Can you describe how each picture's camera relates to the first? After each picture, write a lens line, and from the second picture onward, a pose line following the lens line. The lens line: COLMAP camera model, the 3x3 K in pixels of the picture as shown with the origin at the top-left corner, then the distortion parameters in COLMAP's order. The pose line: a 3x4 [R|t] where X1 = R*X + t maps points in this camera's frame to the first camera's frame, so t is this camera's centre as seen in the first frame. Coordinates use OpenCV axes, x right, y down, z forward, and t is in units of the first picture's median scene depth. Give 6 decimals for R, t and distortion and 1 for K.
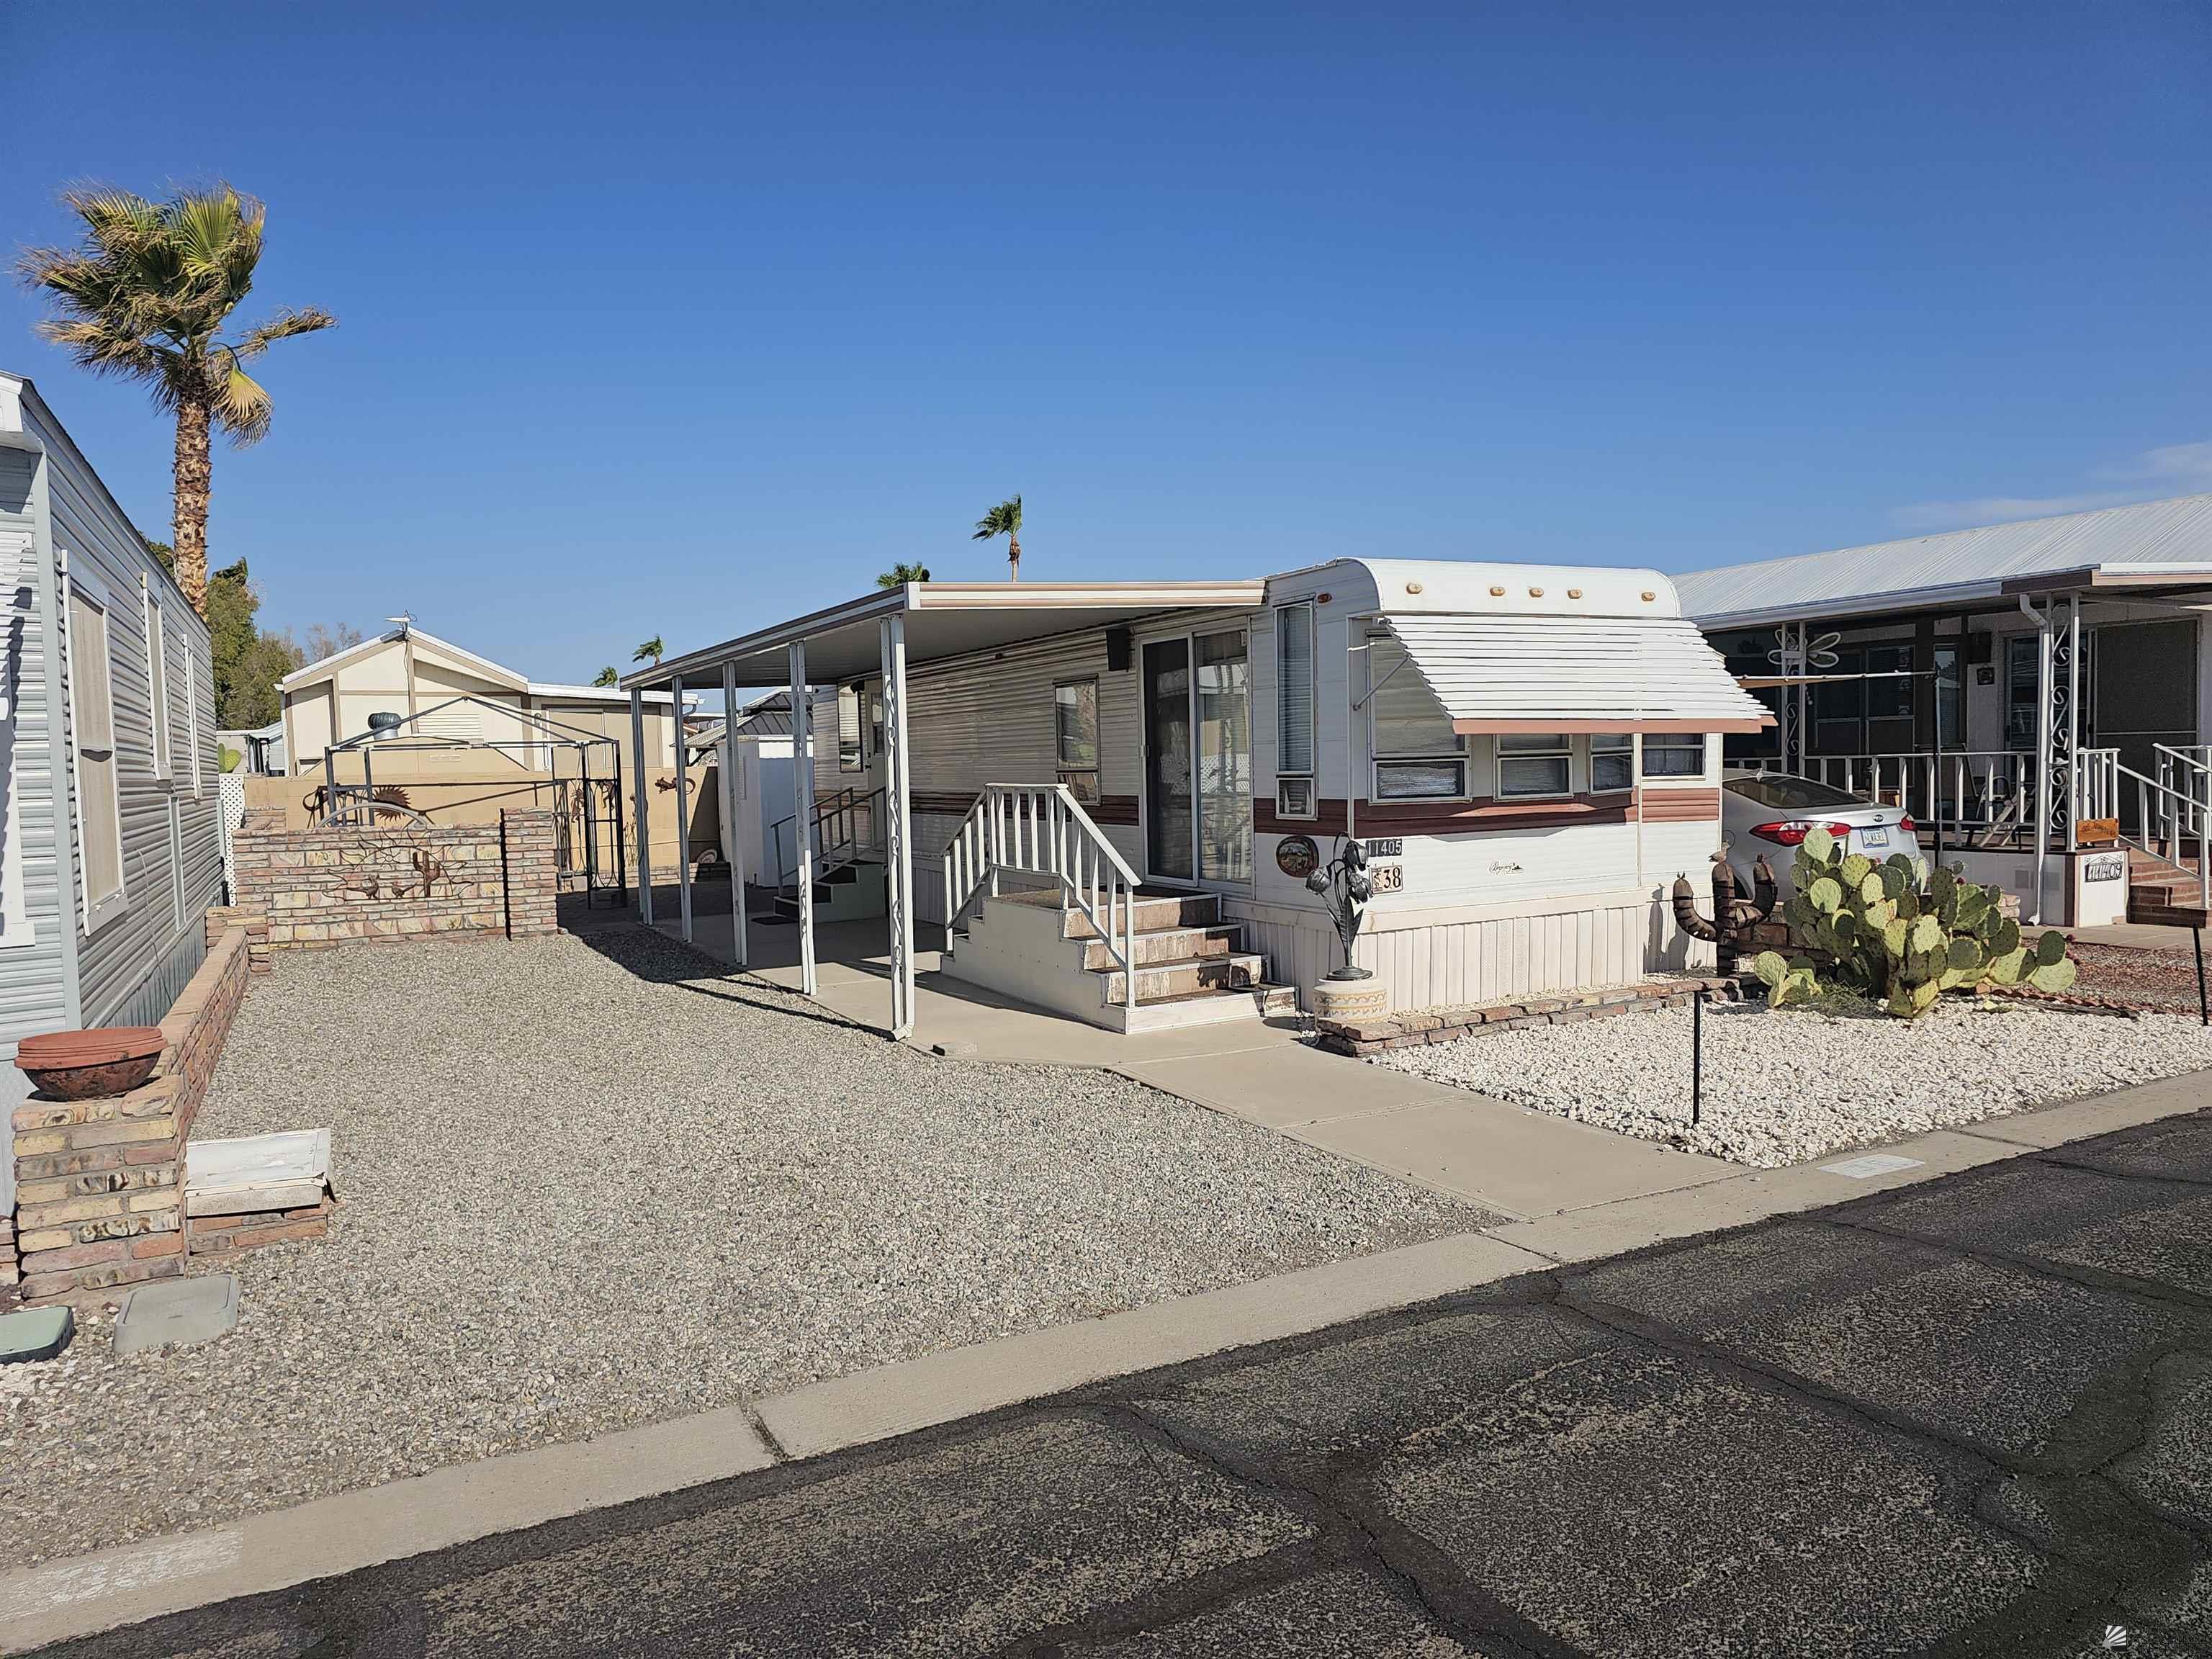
lens RADIAL K [[1490.4, 0, 1113.3], [0, 1490.4, 843.2], [0, 0, 1]] dist [0.010429, 0.003939]
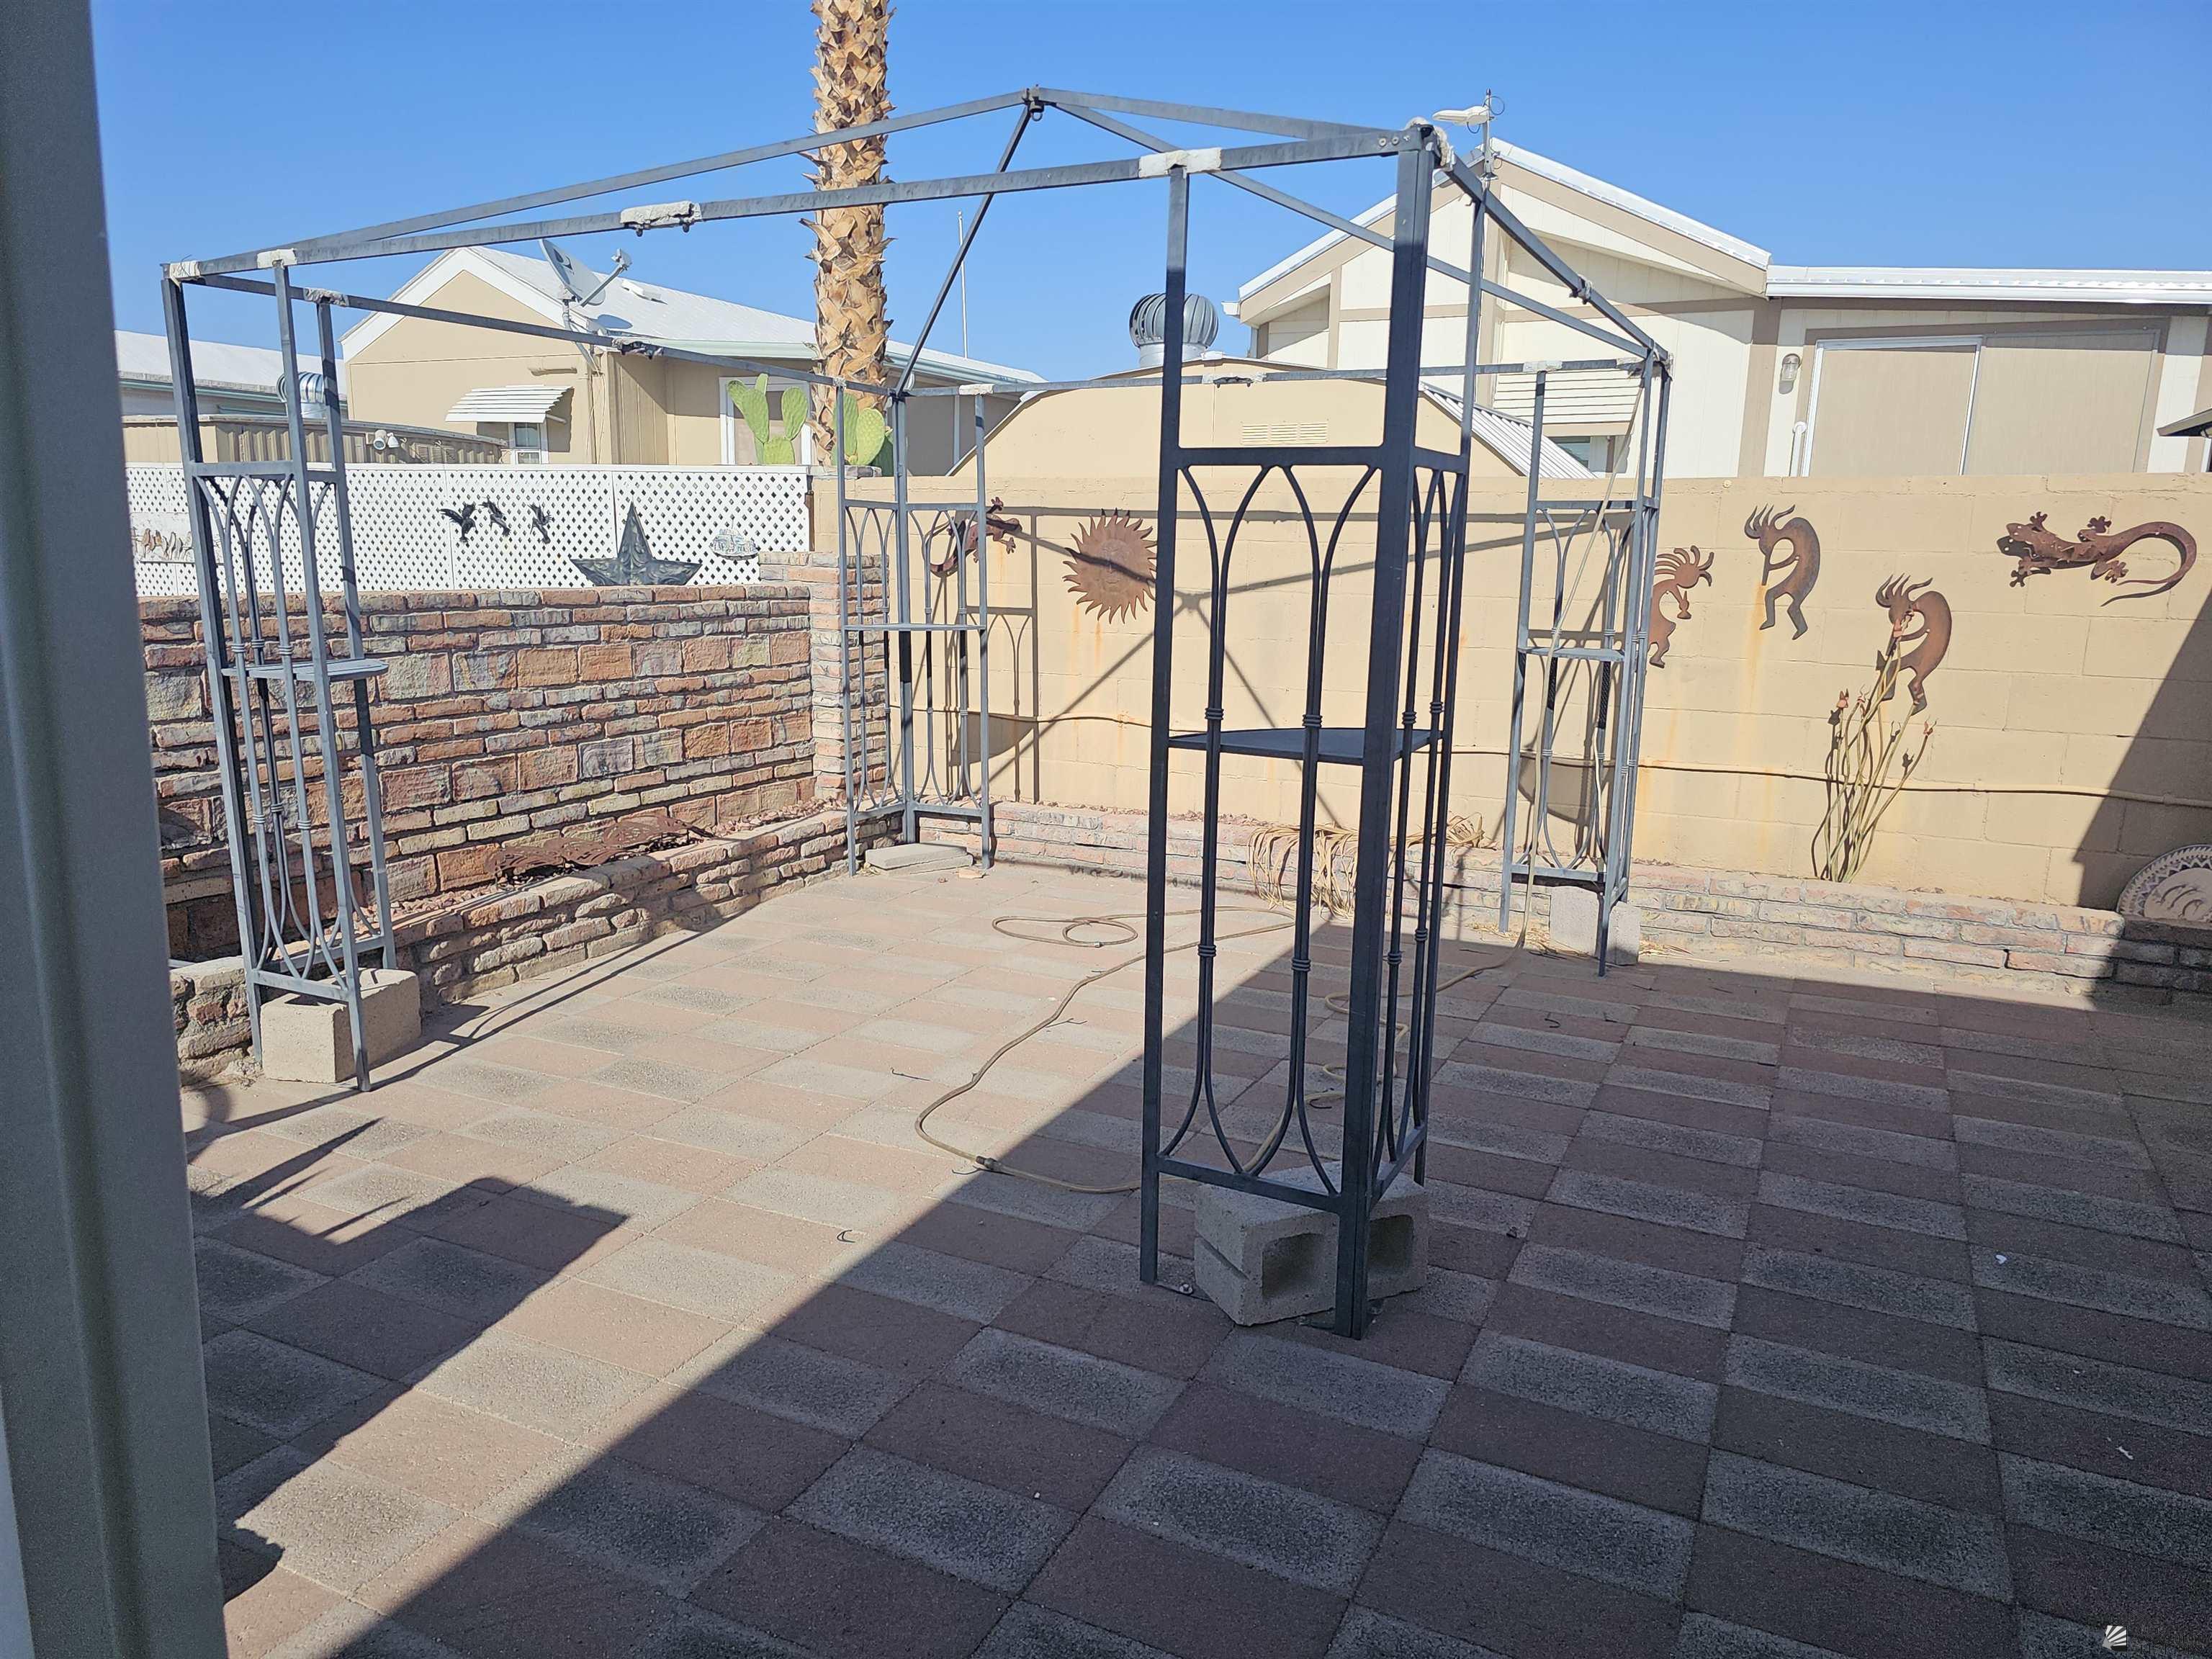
lens RADIAL K [[1490.4, 0, 1113.3], [0, 1490.4, 843.2], [0, 0, 1]] dist [0.010429, 0.003939]
pose [[0.587426, 0.195210, -0.785381, -0.195403], [-0.077084, 0.979556, 0.185818, -0.026484], [0.805598, -0.048614, 0.590464, 0.753352]]
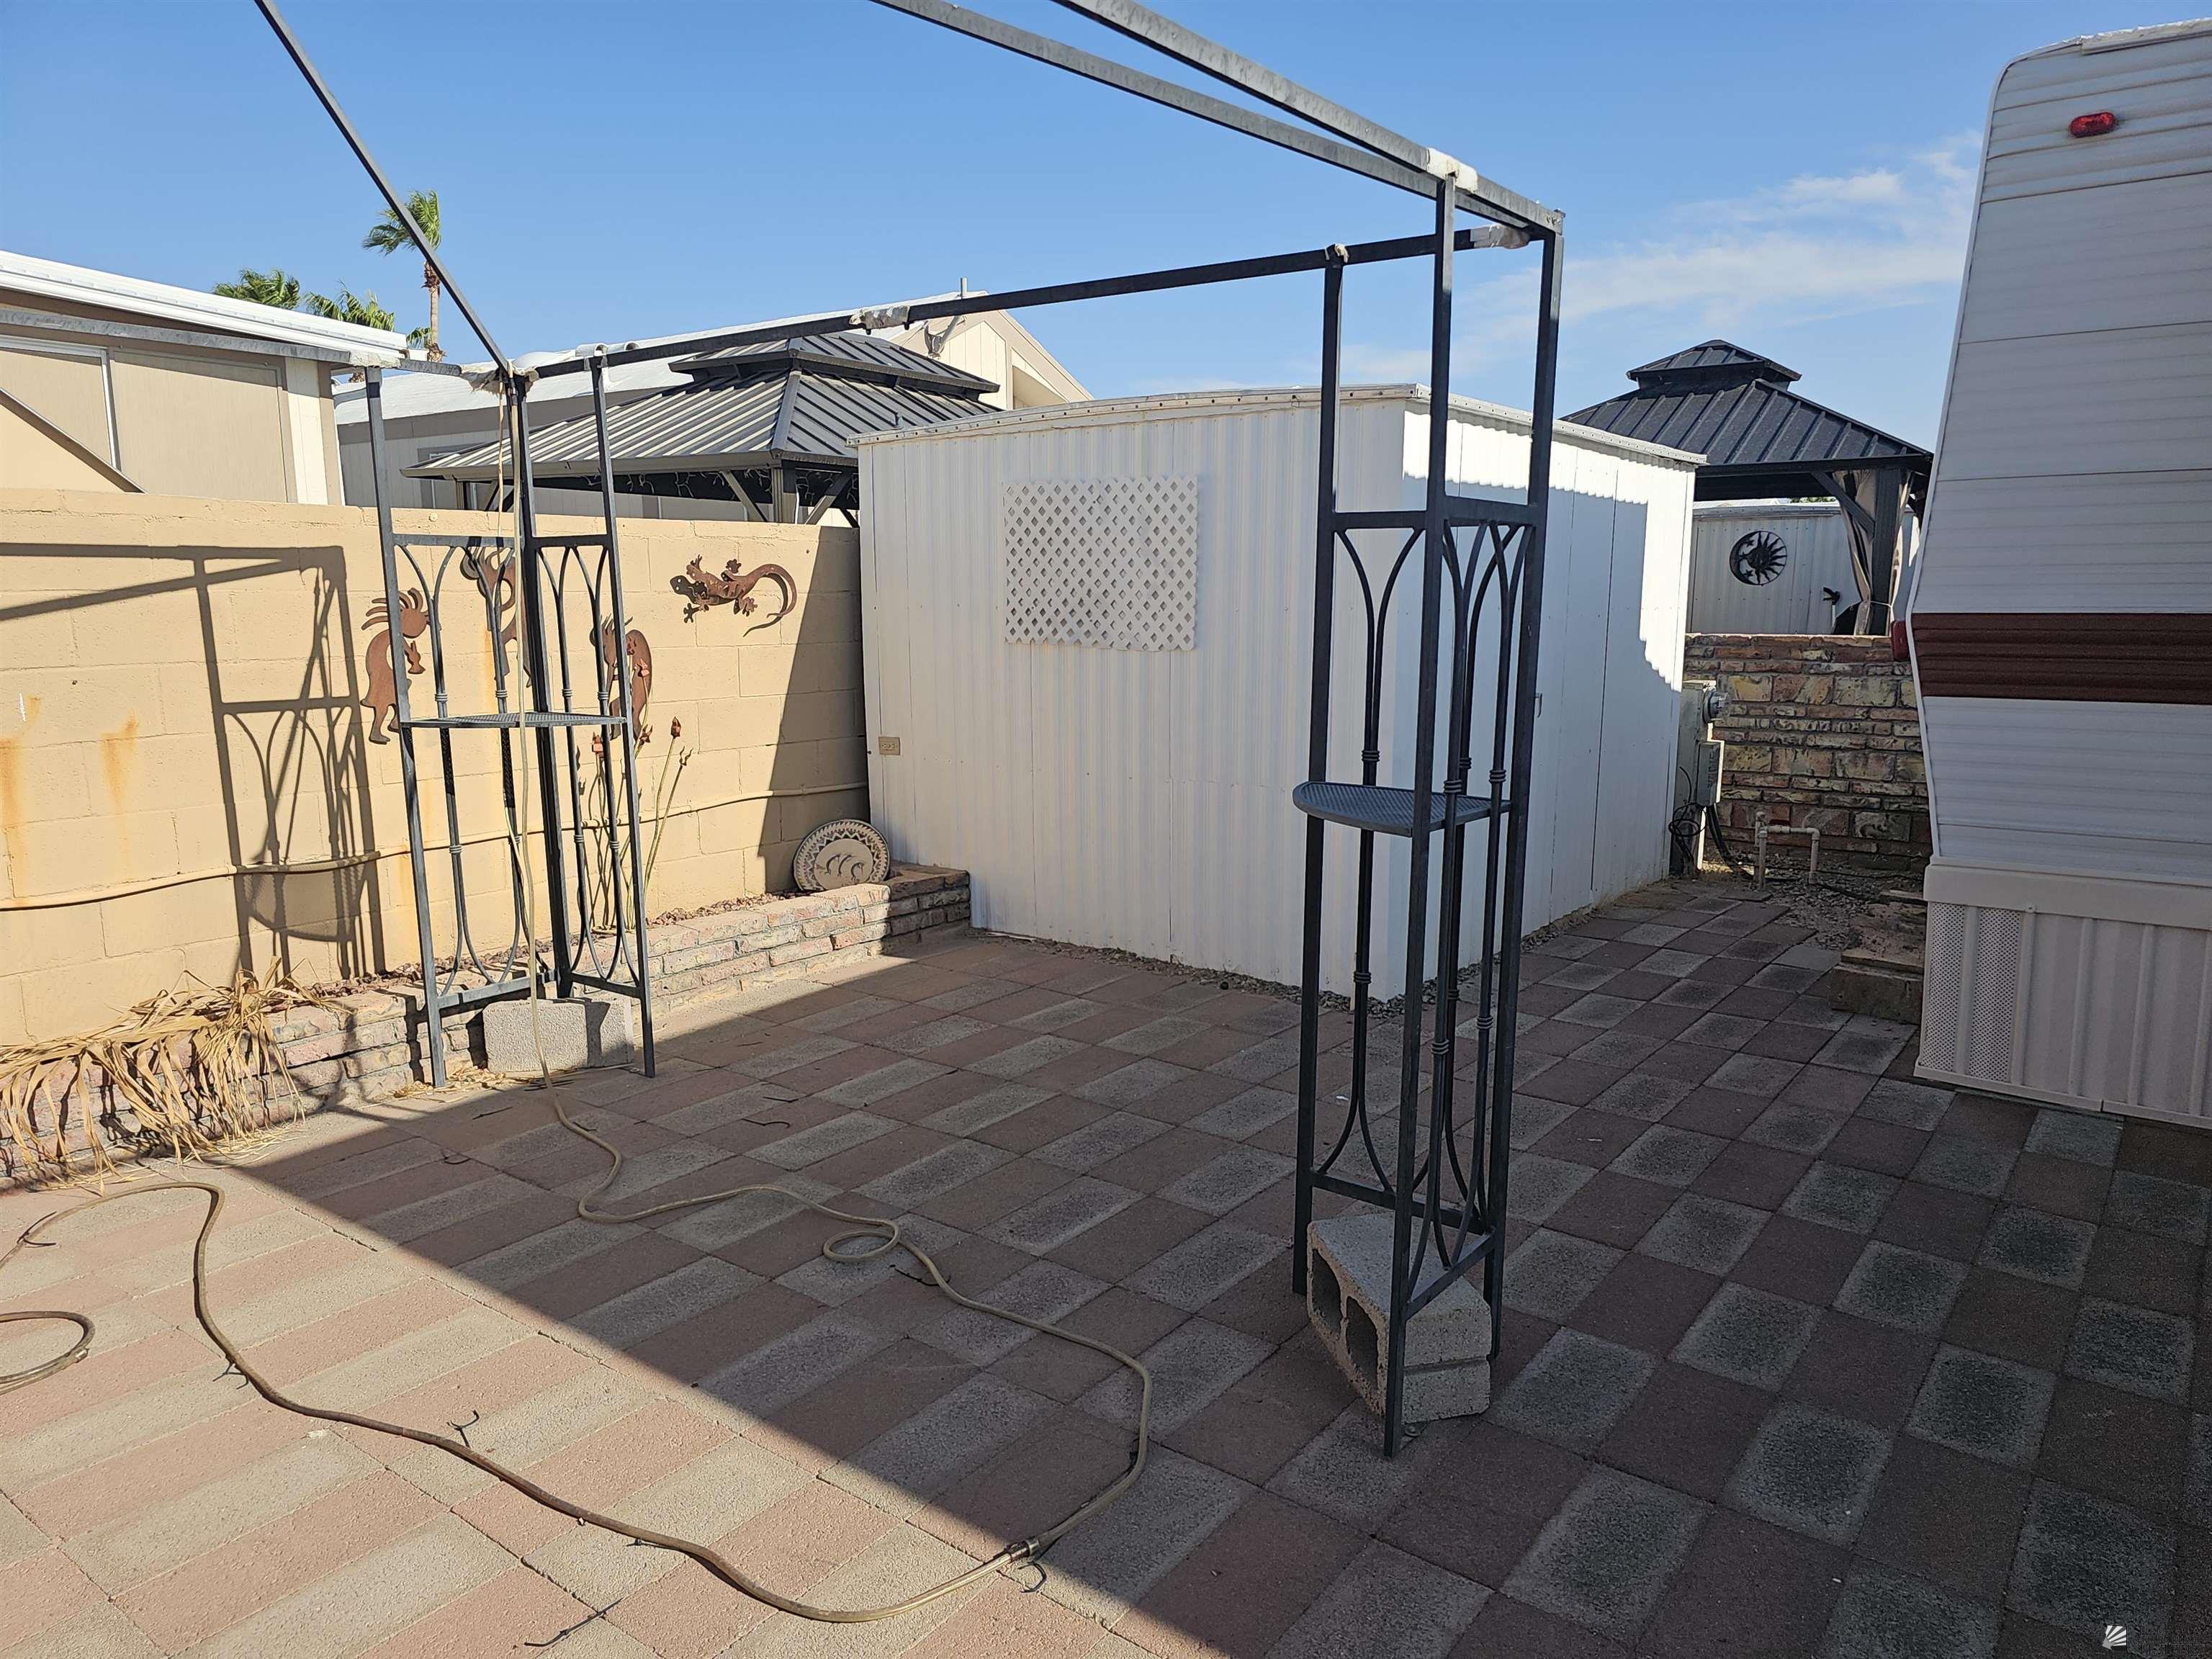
lens RADIAL K [[1462.4, 0, 1108.0], [0, 1462.4, 891.0], [0, 0, 1]] dist [0.067967, -0.121876]
pose [[0.897111, -0.059329, 0.437803, -0.359437], [-0.003609, 0.989925, 0.141547, -0.023407], [-0.441790, -0.128564, 0.887859, 0.745522]]
